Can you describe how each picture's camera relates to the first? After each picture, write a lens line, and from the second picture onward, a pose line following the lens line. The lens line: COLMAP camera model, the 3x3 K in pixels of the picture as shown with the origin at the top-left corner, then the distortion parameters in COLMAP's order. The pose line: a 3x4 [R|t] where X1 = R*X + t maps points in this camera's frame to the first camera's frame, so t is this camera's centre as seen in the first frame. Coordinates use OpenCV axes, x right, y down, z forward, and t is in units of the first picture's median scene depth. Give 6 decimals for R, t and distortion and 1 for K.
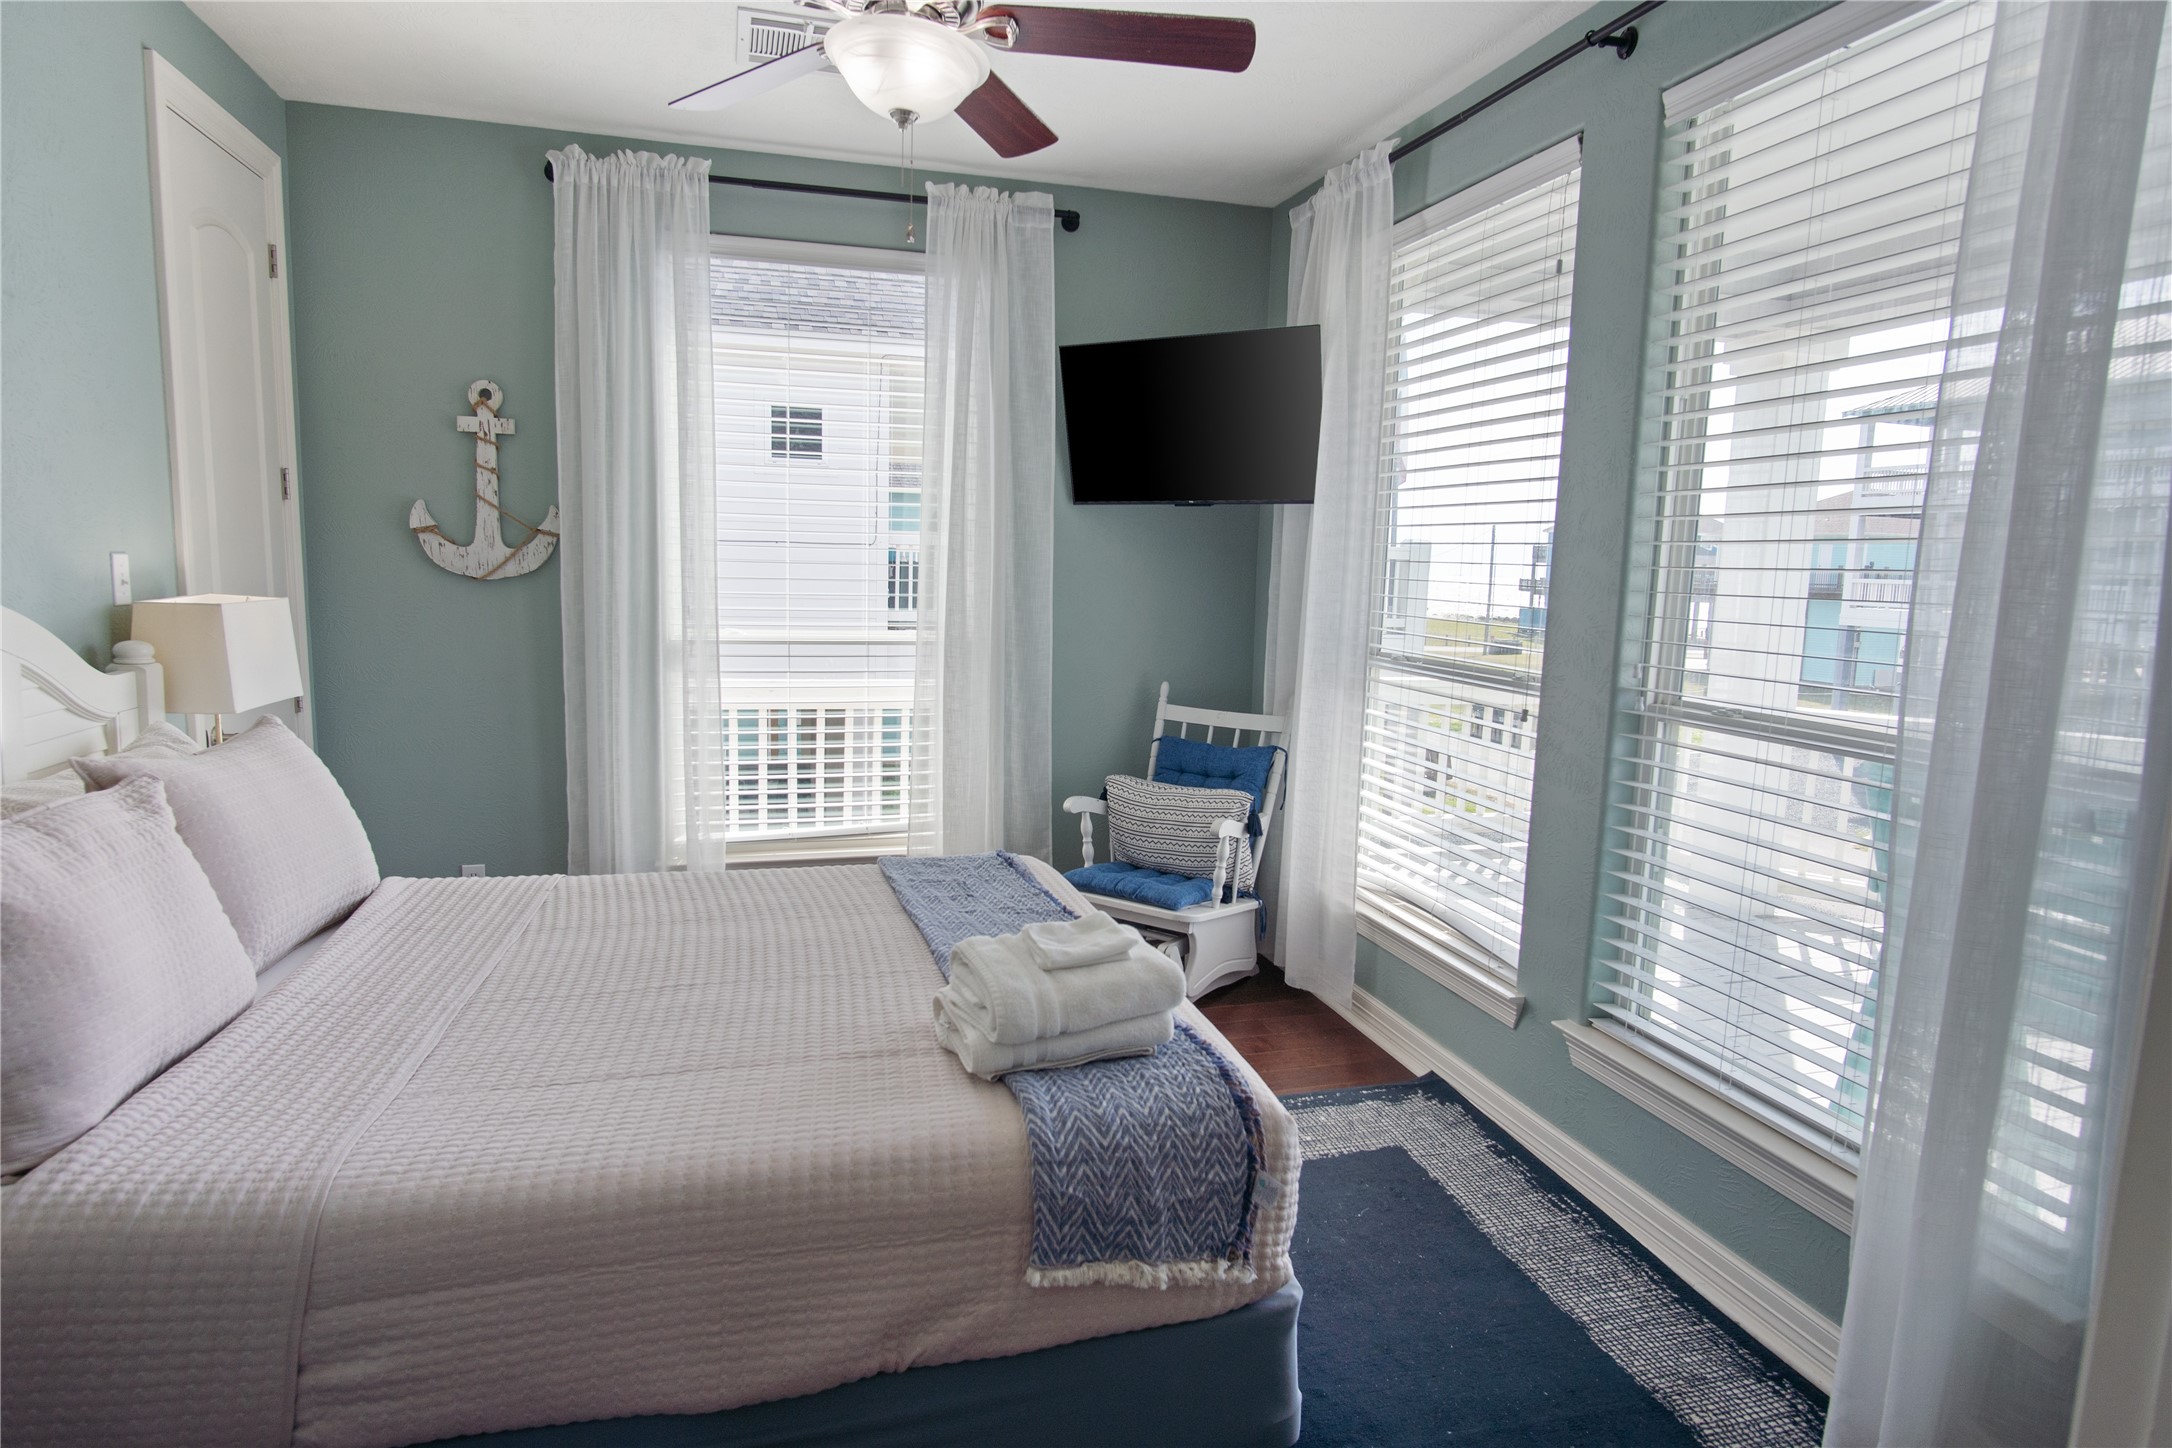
lens RADIAL K [[1204.4, 0, 1086.0], [0, 1204.4, 724.0], [0, 0, 1]] dist [-0.036611, 0.010624]
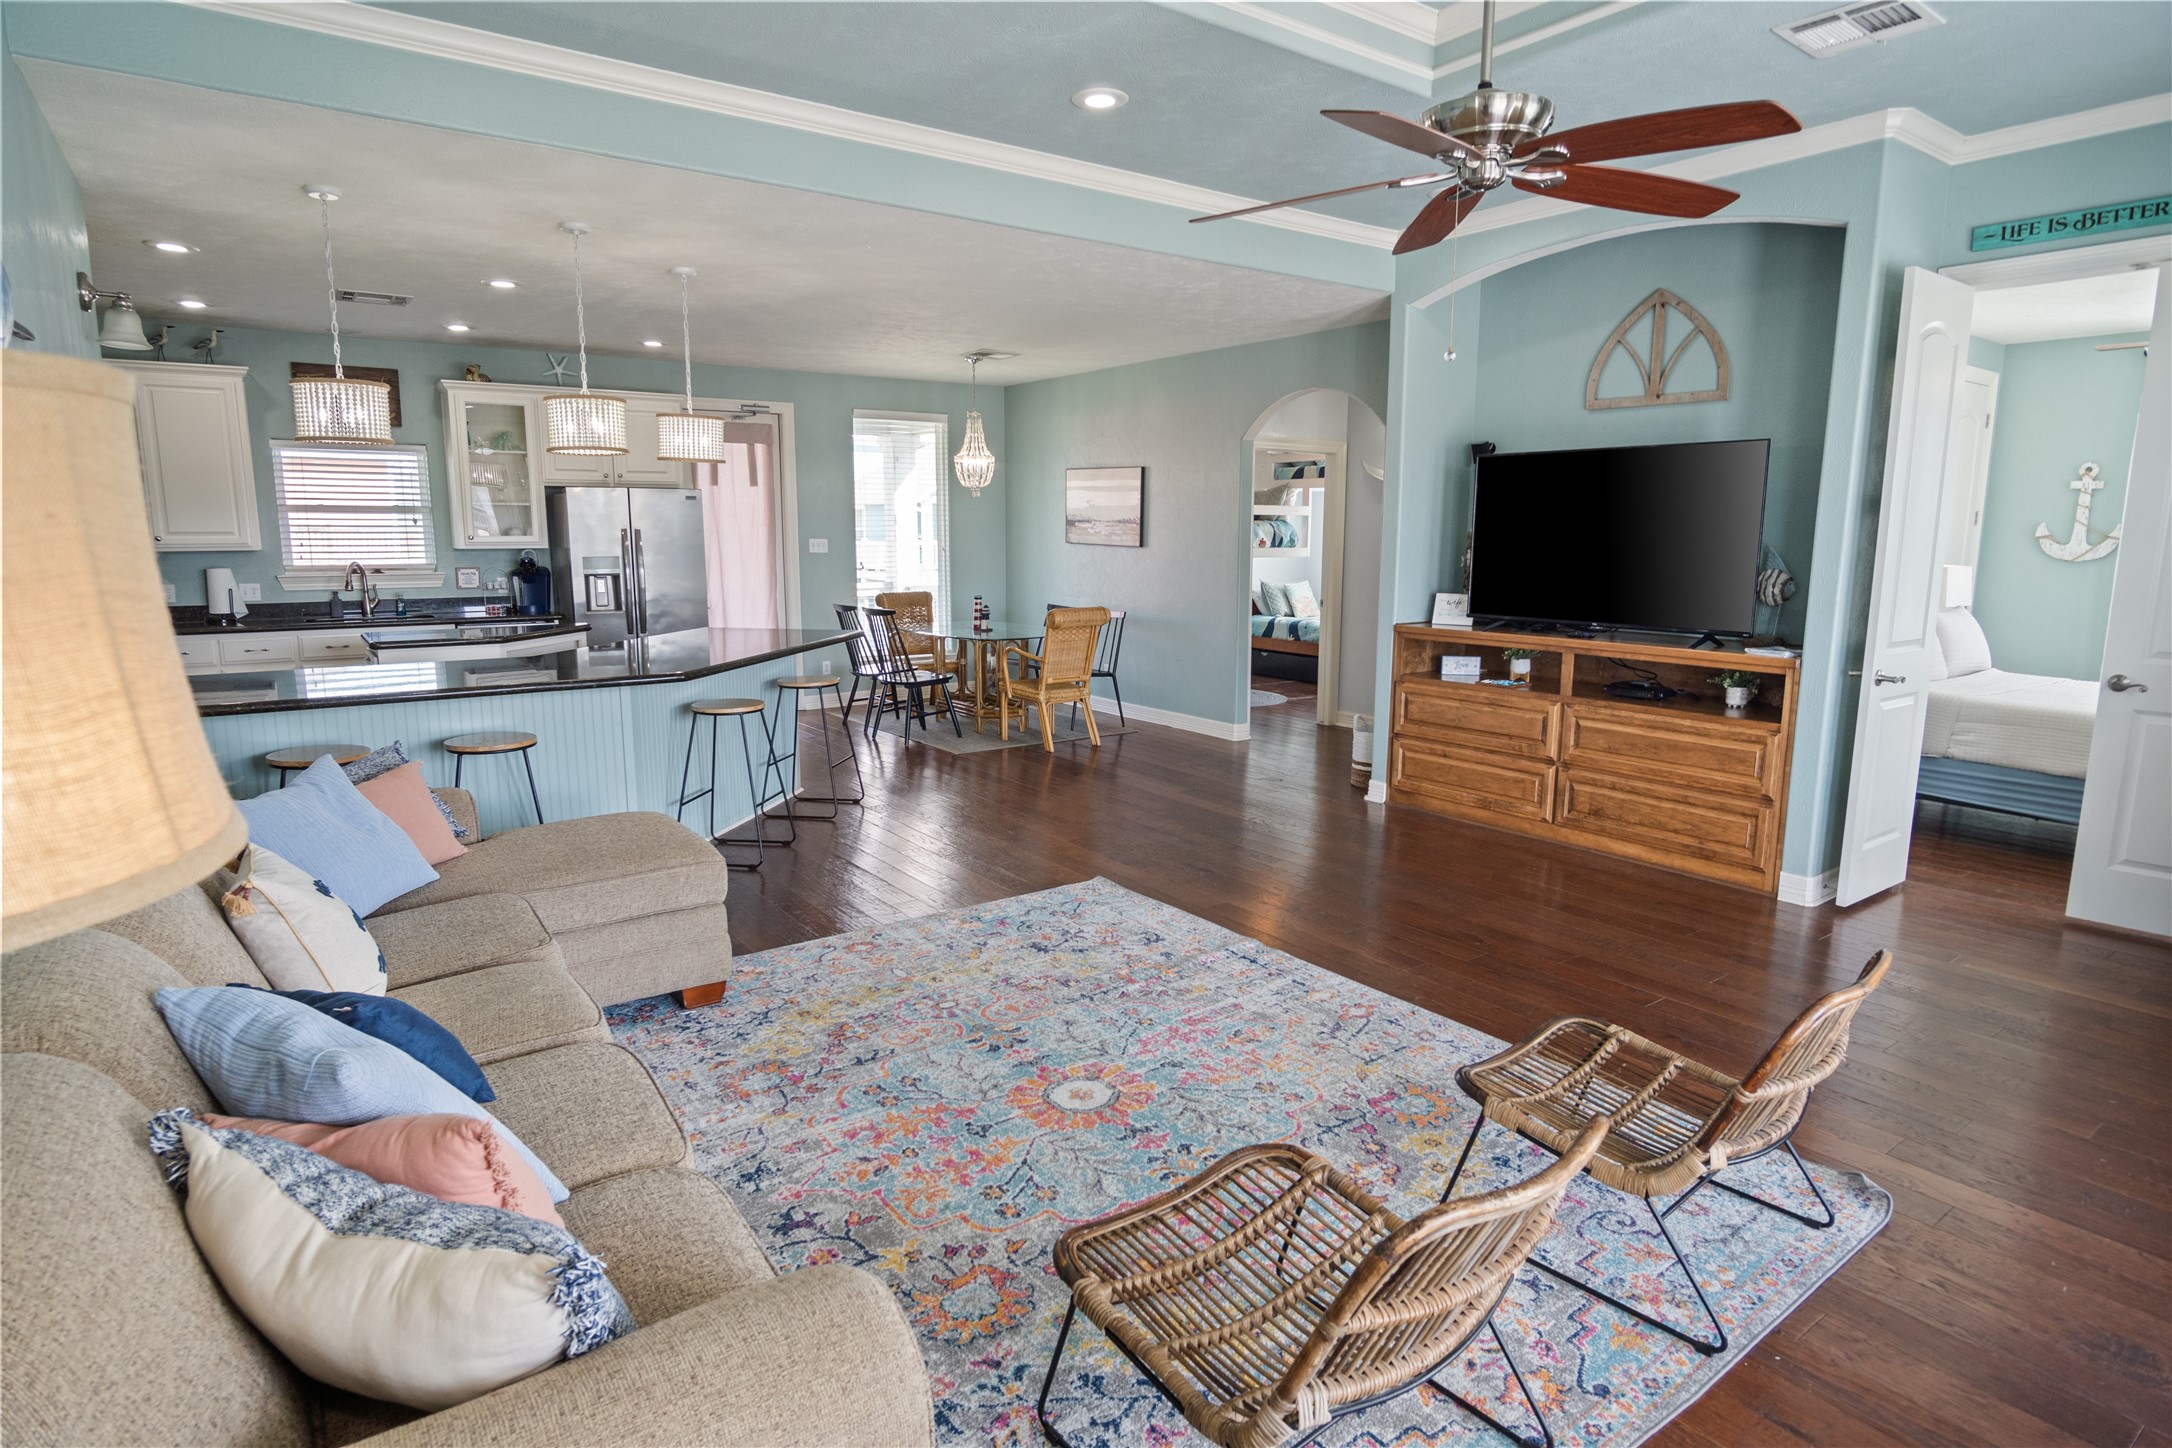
lens RADIAL K [[1159.3, 0, 1089.9], [0, 1159.3, 724.9], [0, 0, 1]] dist [-0.033766, 0.008799]
pose [[0.331719, 0.130271, -0.934340, 0.792101], [-0.120738, 0.988137, 0.094906, 0.174486], [0.935620, 0.081328, 0.343513, -1.218896]]
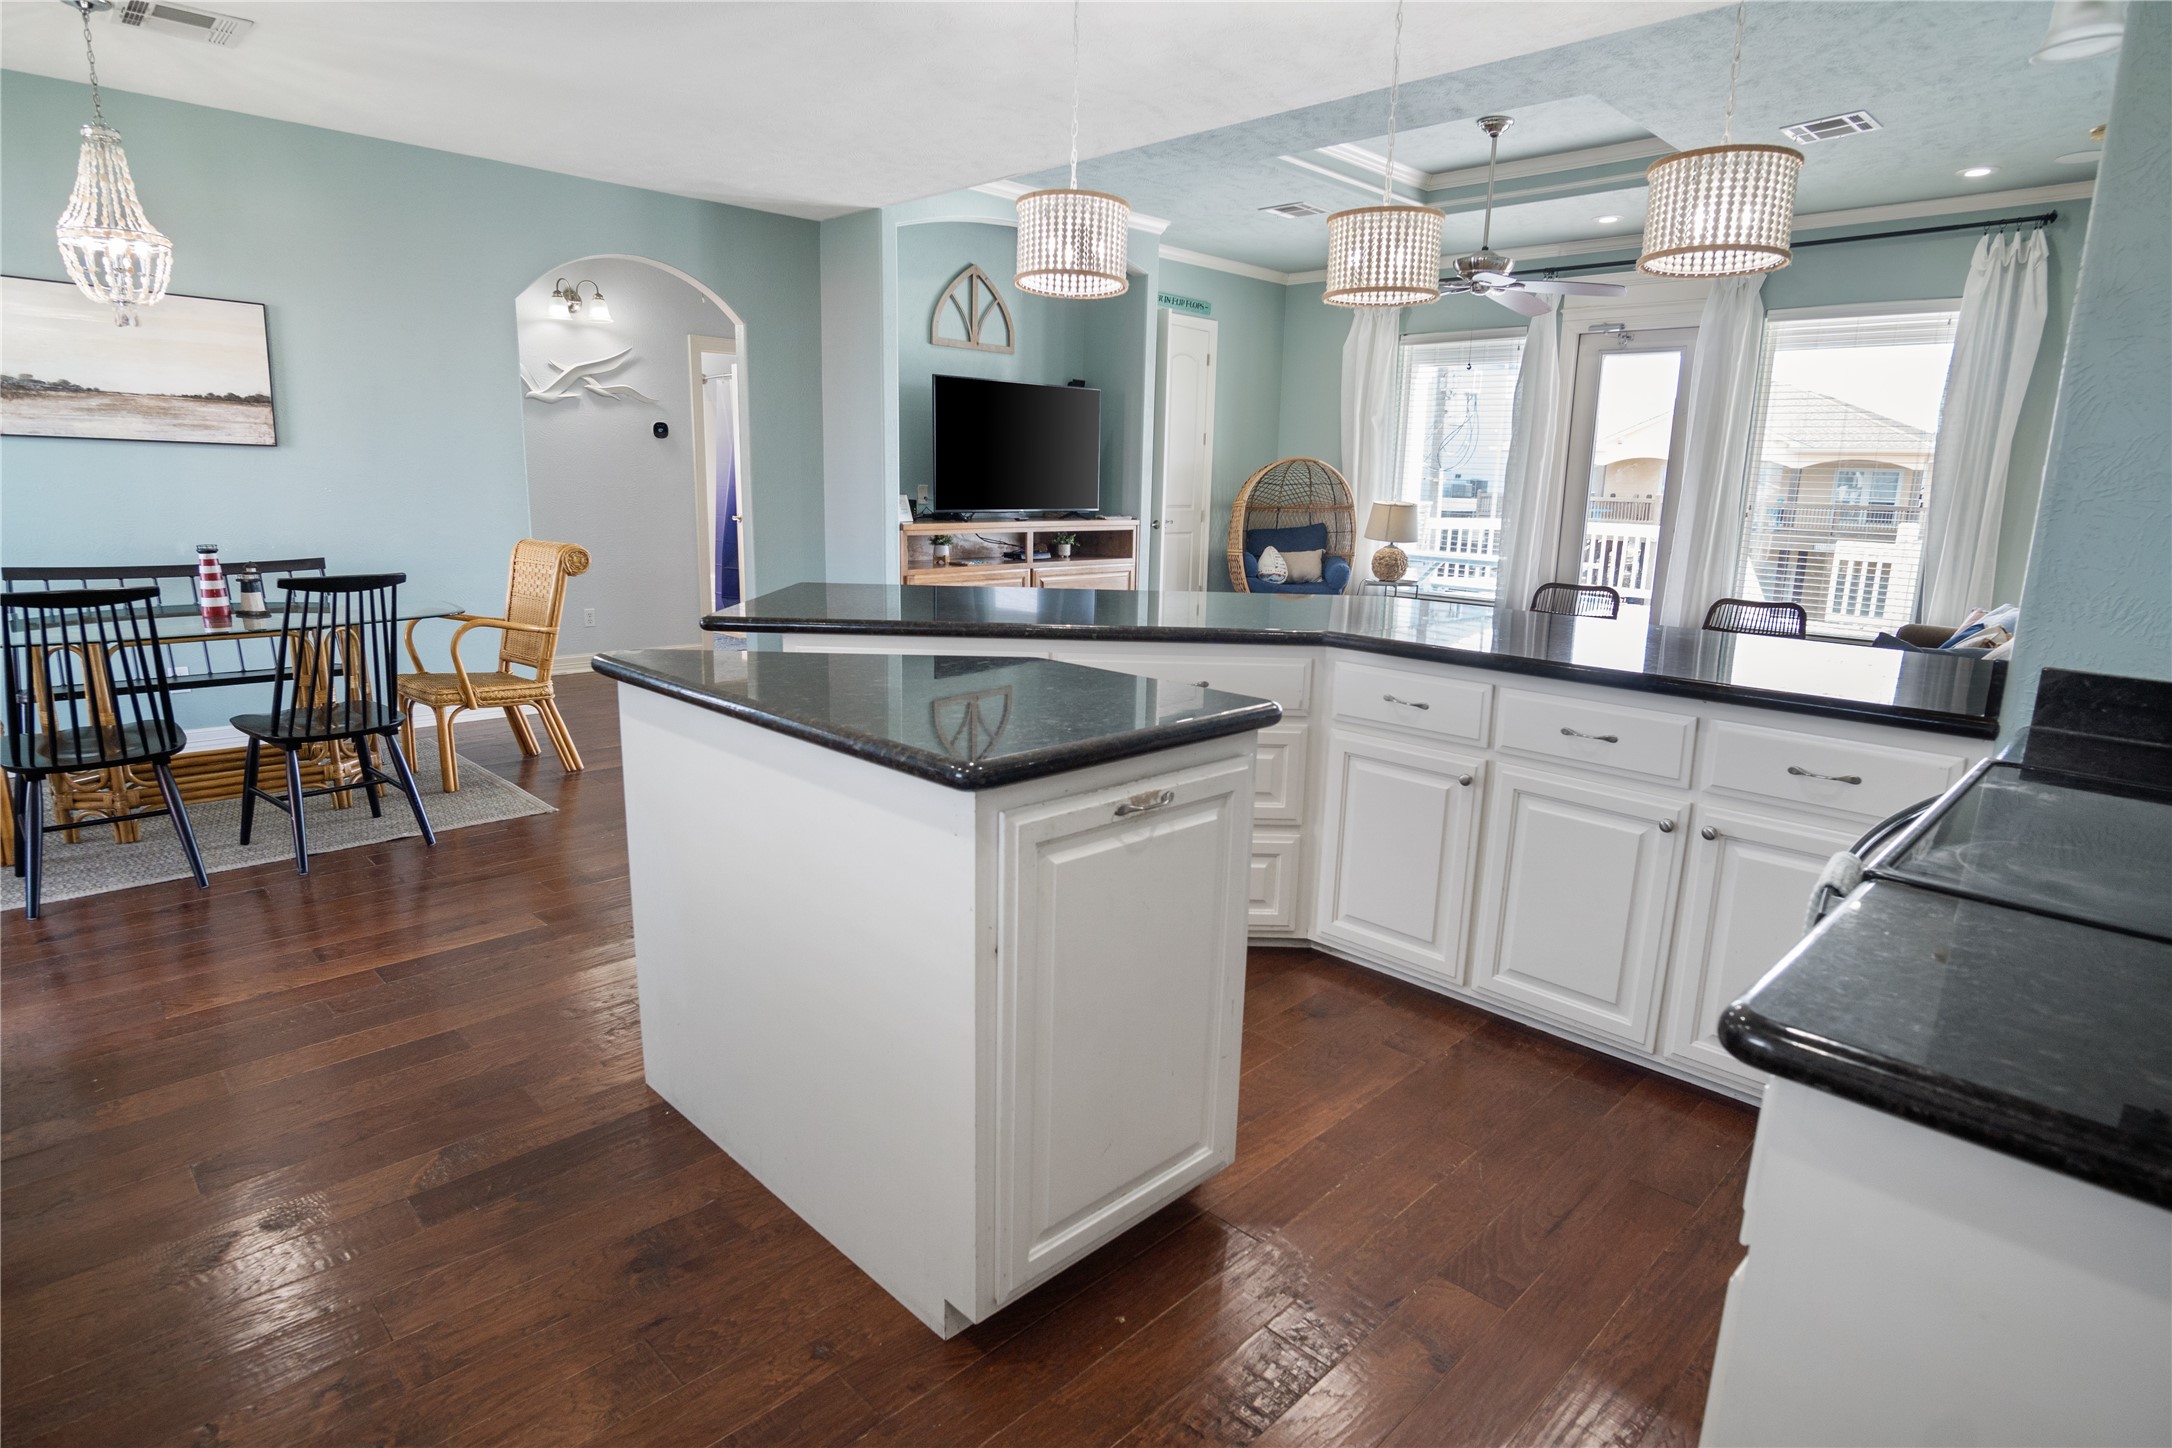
lens RADIAL K [[1159.3, 0, 1089.9], [0, 1159.3, 724.9], [0, 0, 1]] dist [-0.033766, 0.008799]
pose [[0.877666, -0.108686, 0.466786, -1.296868], [0.065957, 0.992071, 0.106978, 0.276559], [-0.474712, -0.063103, 0.877876, -2.016567]]
